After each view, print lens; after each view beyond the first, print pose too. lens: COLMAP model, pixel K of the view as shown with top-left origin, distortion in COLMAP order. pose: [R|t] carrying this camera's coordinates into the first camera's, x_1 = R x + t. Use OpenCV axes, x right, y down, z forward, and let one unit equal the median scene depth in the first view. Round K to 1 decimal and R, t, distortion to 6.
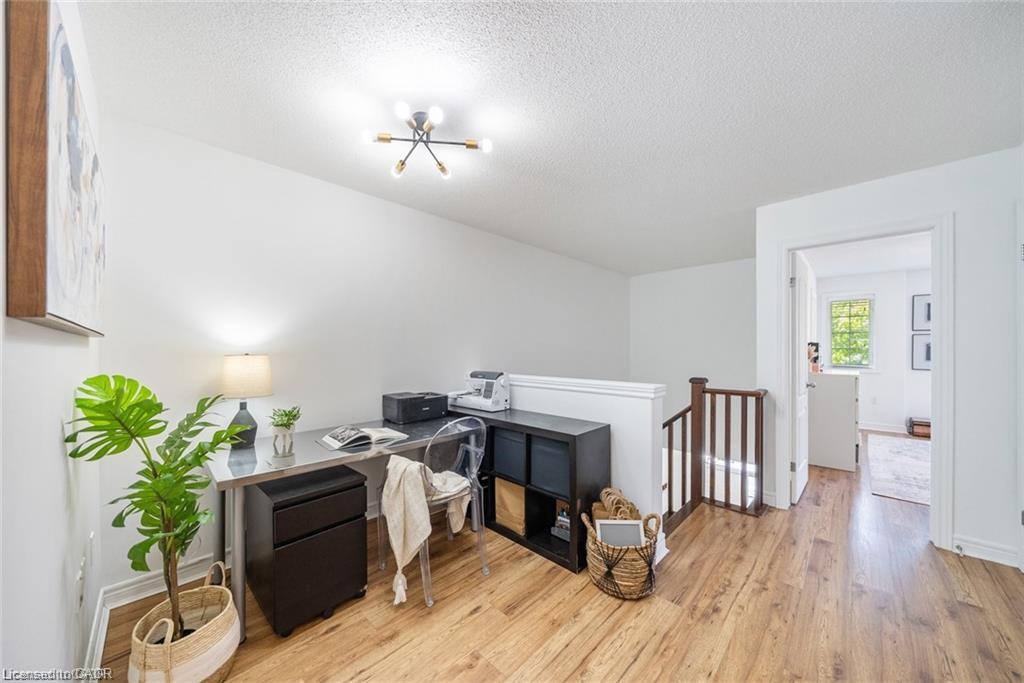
lens RADIAL K [[355.3, 0, 510.6], [0, 355.3, 344.1], [0, 0, 1]] dist [-0.007891, -0.000041]
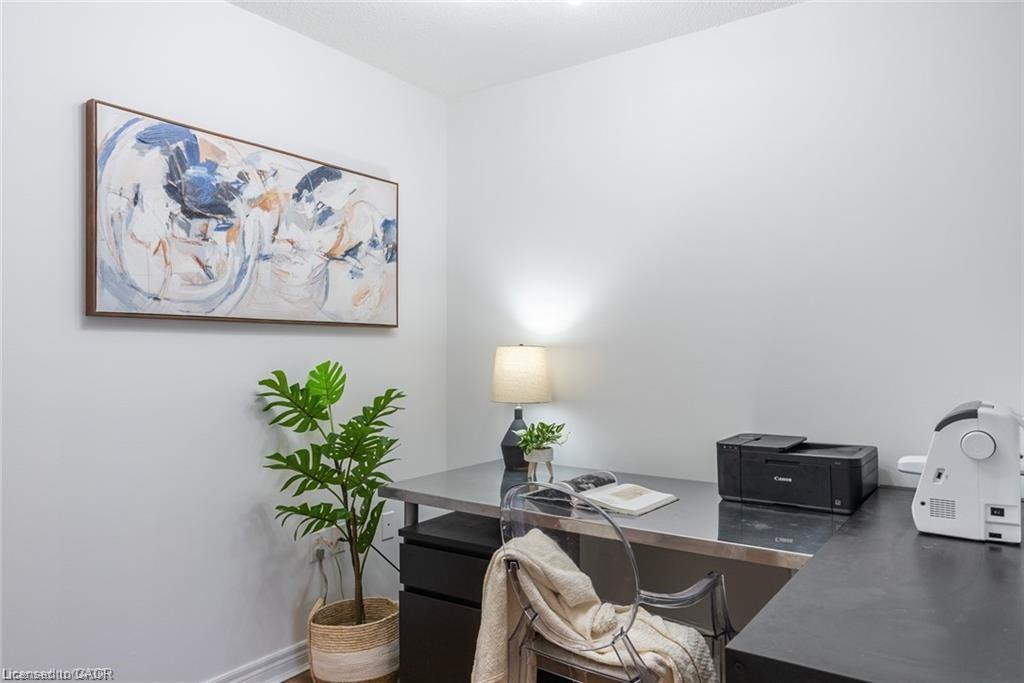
lens RADIAL K [[681.3, 0, 520.7], [0, 681.3, 348.4], [0, 0, 1]] dist [-0.008093, 0.000213]
pose [[0.156044, -0.001388, -0.987749, 0.847158], [0.014756, 0.999891, 0.000926, 0.046056], [0.987640, -0.014720, 0.156048, 1.016173]]
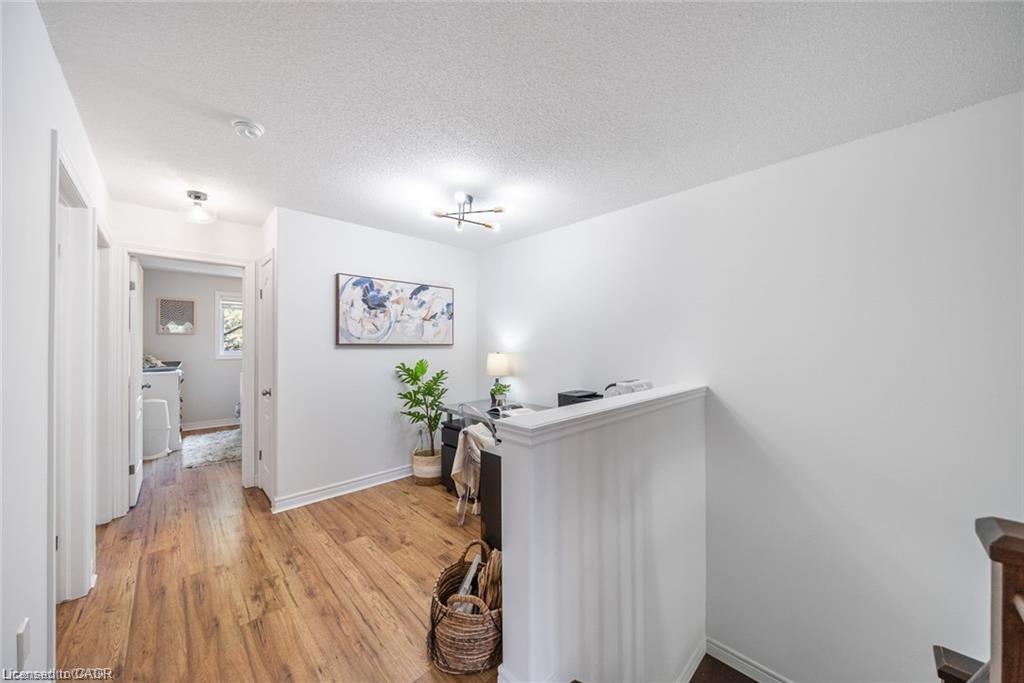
lens RADIAL K [[355.3, 0, 504.1], [0, 355.3, 342.9], [0, 0, 1]] dist [-0.007891, -0.000041]
pose [[-0.037109, -0.003171, -0.999306, 1.431629], [0.014122, 0.999893, -0.003698, -0.018641], [0.999211, -0.014250, -0.037060, 1.436509]]
